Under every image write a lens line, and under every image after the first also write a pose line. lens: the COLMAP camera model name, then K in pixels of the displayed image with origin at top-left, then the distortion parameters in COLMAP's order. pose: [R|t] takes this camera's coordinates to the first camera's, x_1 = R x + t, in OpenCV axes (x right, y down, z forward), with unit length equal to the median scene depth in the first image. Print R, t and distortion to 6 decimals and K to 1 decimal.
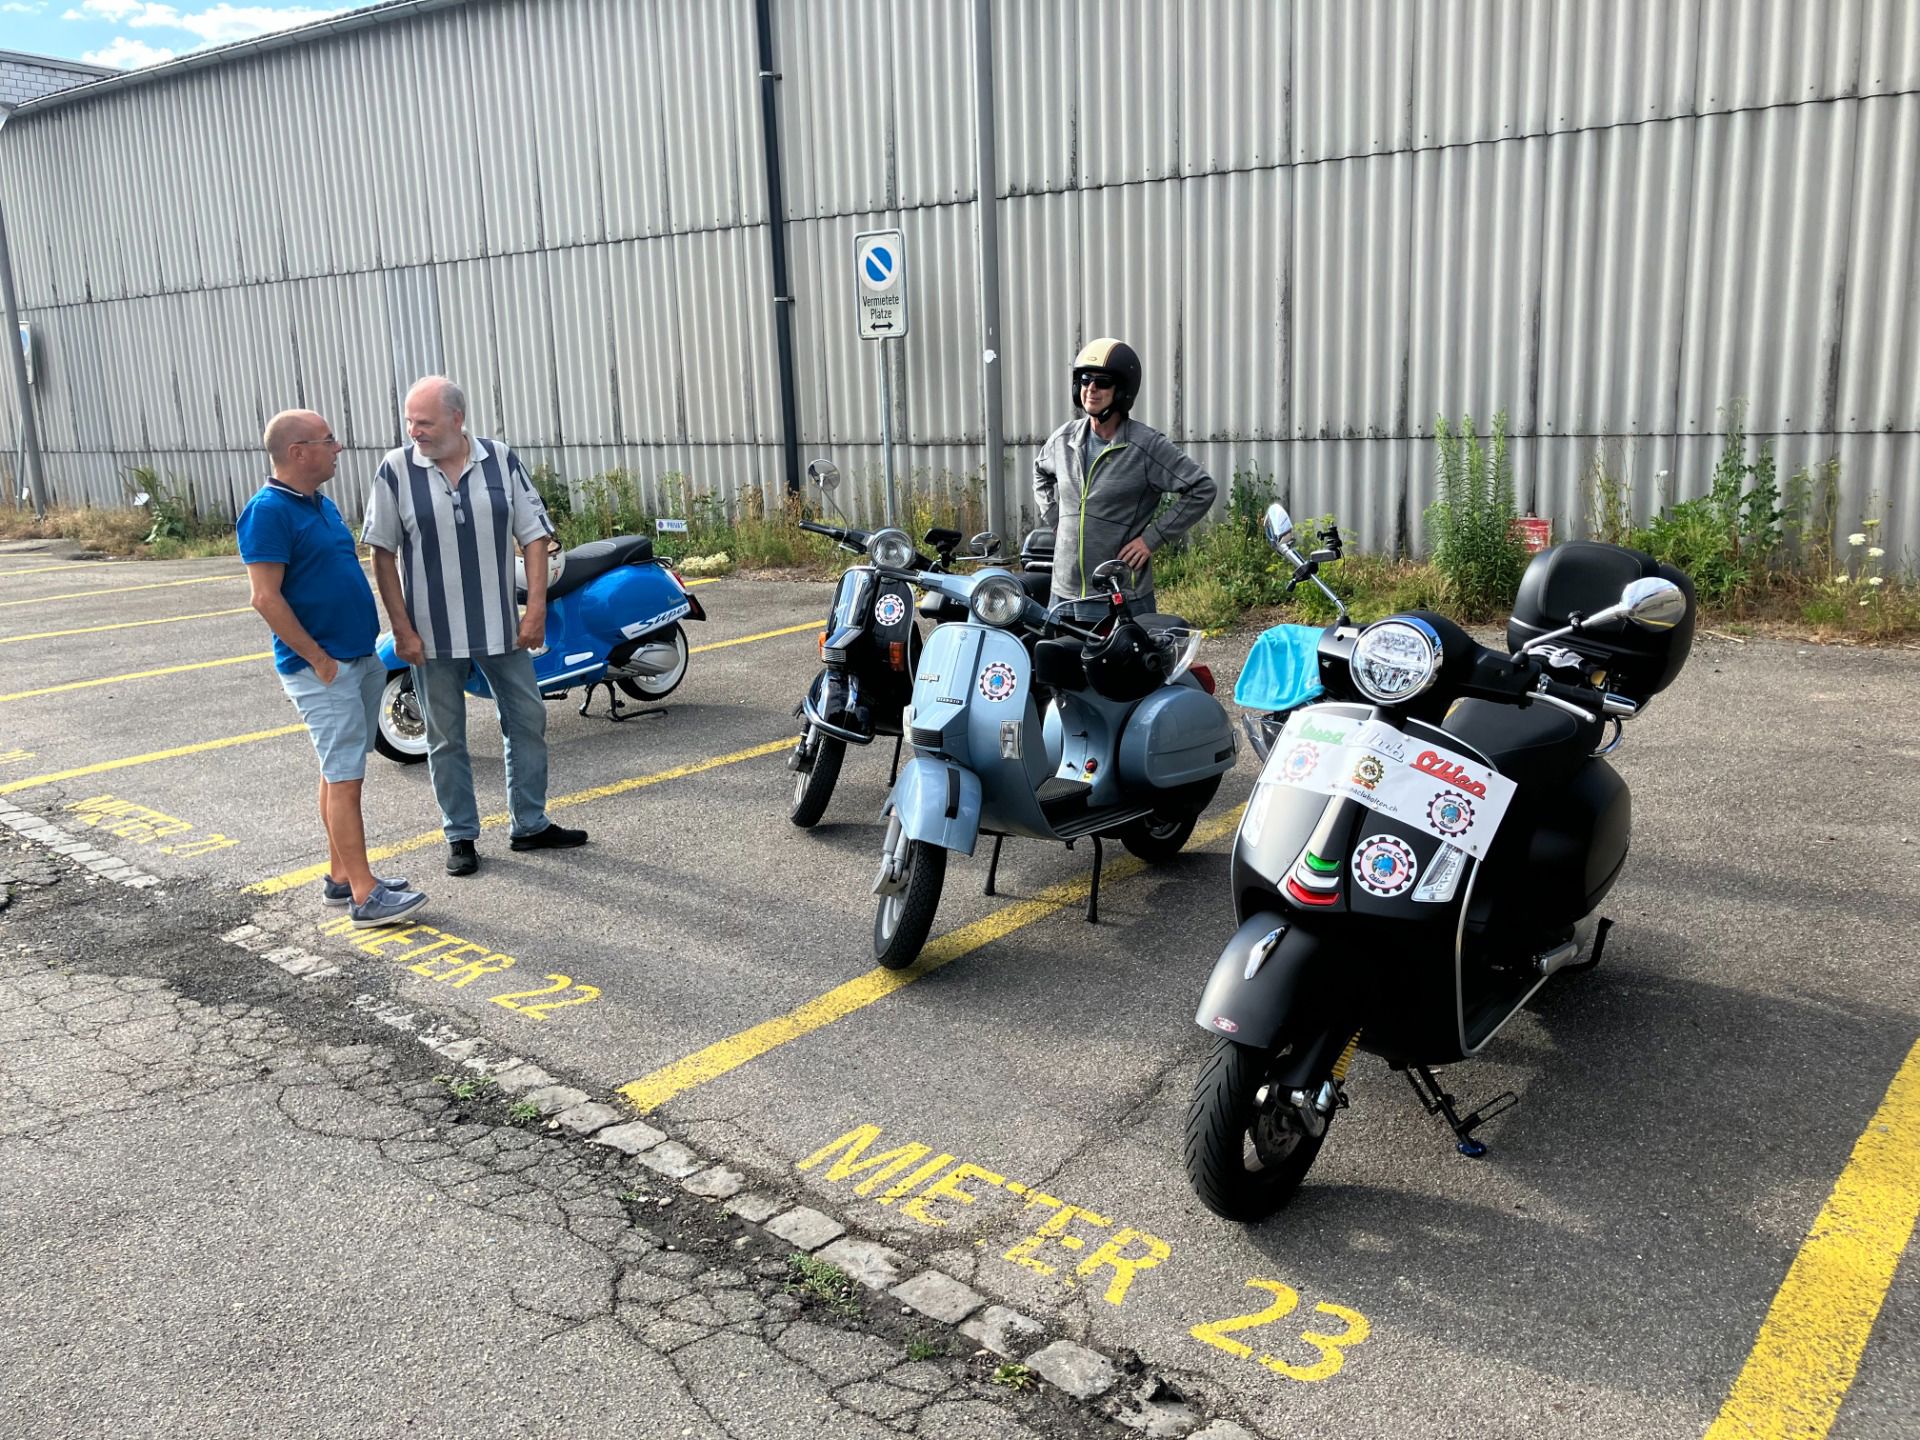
lens RADIAL K [[1560.0, 0, 979.4], [0, 1560.0, 718.2], [0, 0, 1]] dist [0.014889, -0.012192]
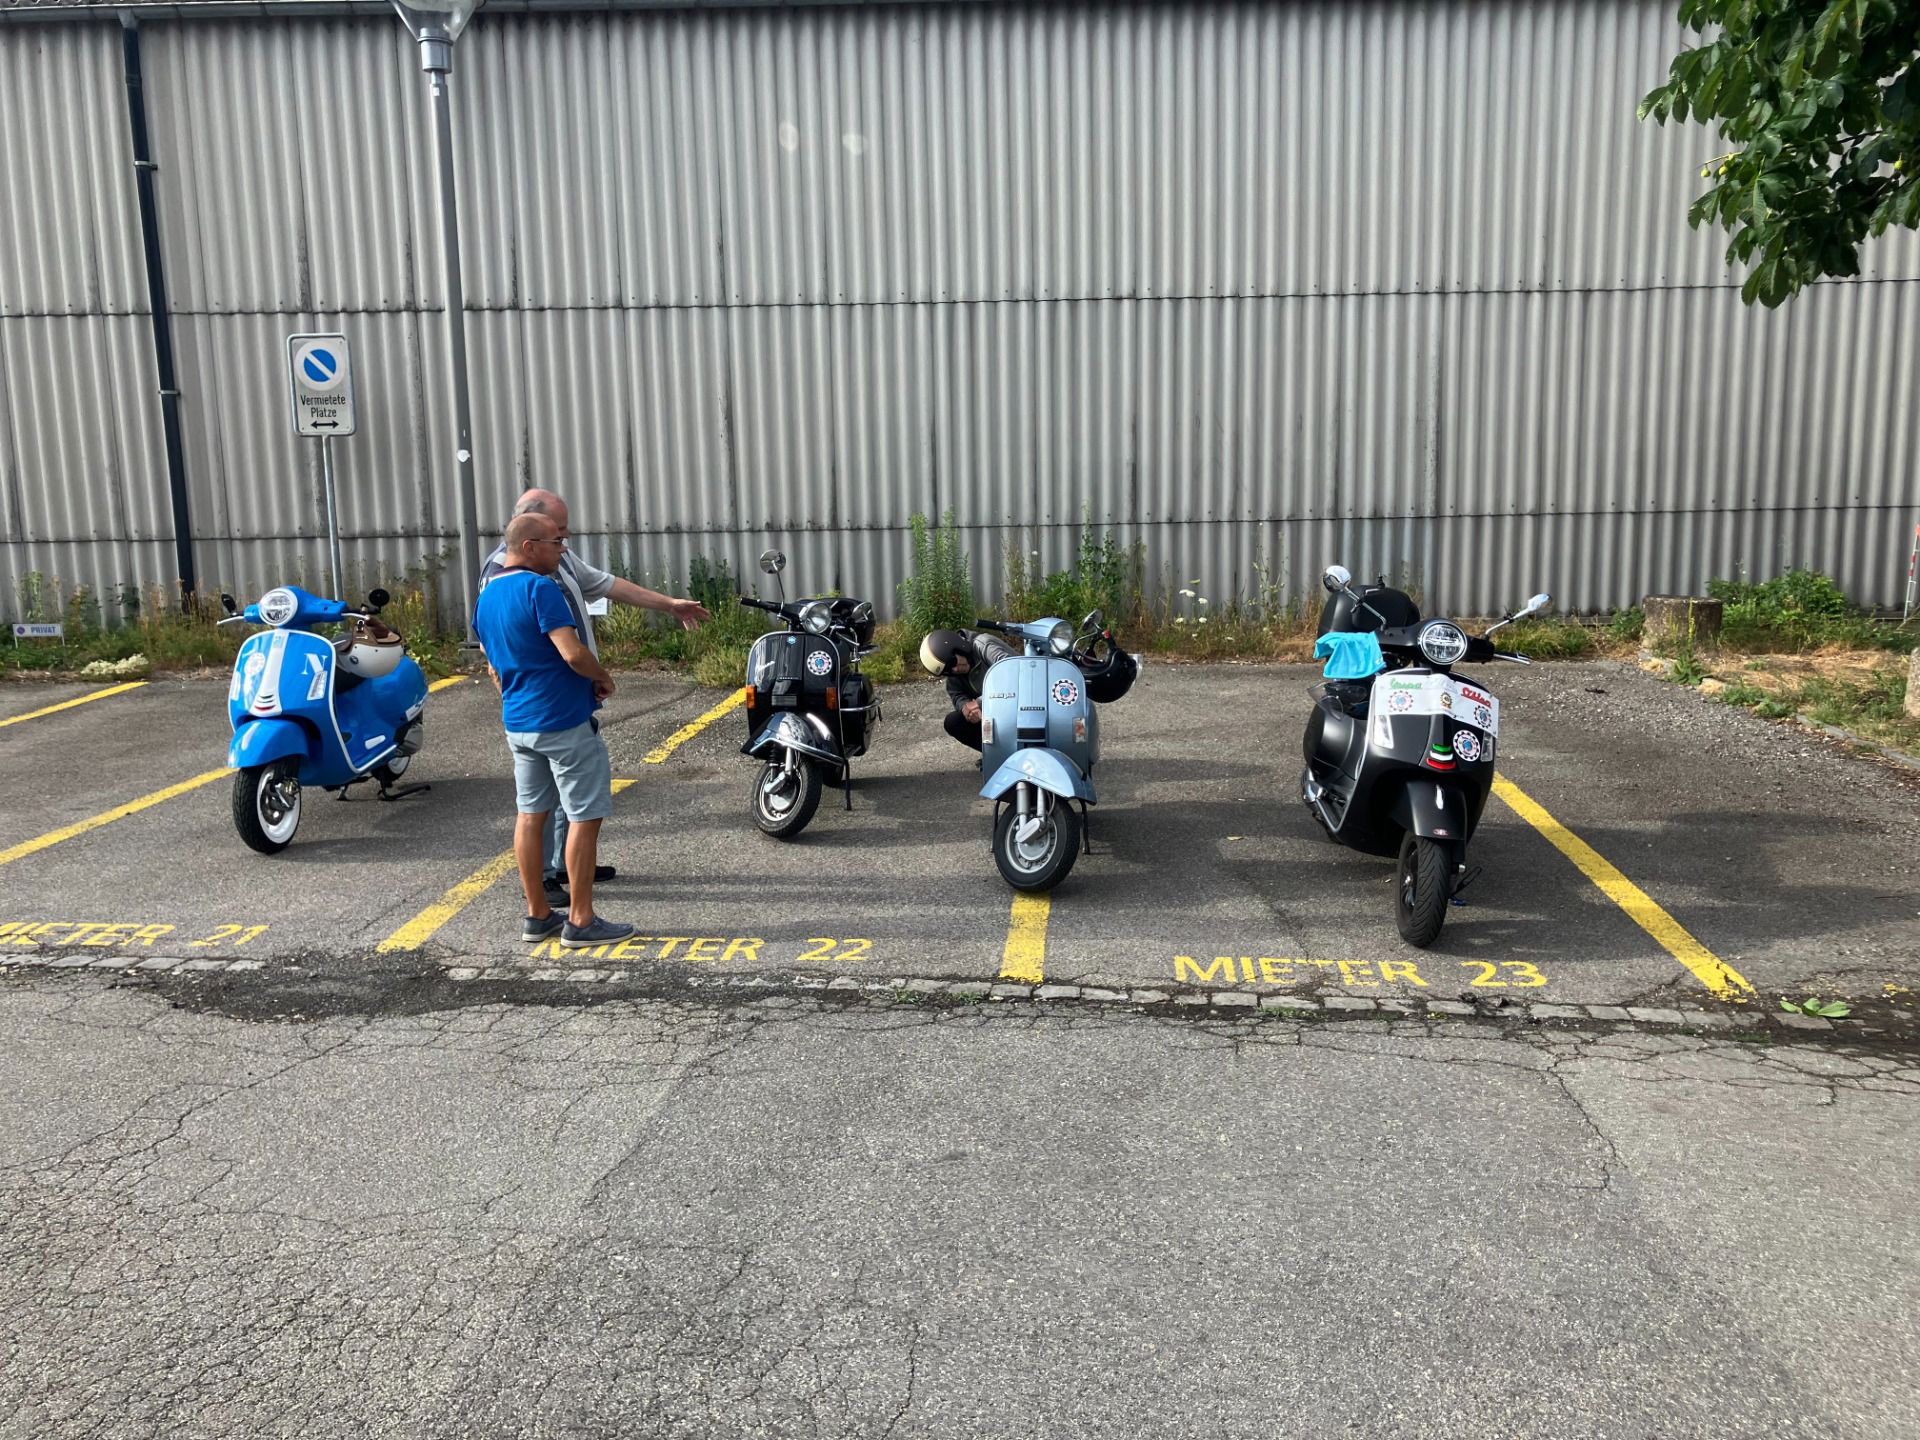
lens RADIAL K [[1517.7, 0, 987.6], [0, 1517.7, 694.3], [0, 0, 1]] dist [0.103244, -0.273298]
pose [[0.817354, -0.072641, 0.571538, -0.817739], [0.111321, 0.993238, -0.032962, 0.016541], [-0.565279, 0.090566, 0.819913, -0.147326]]
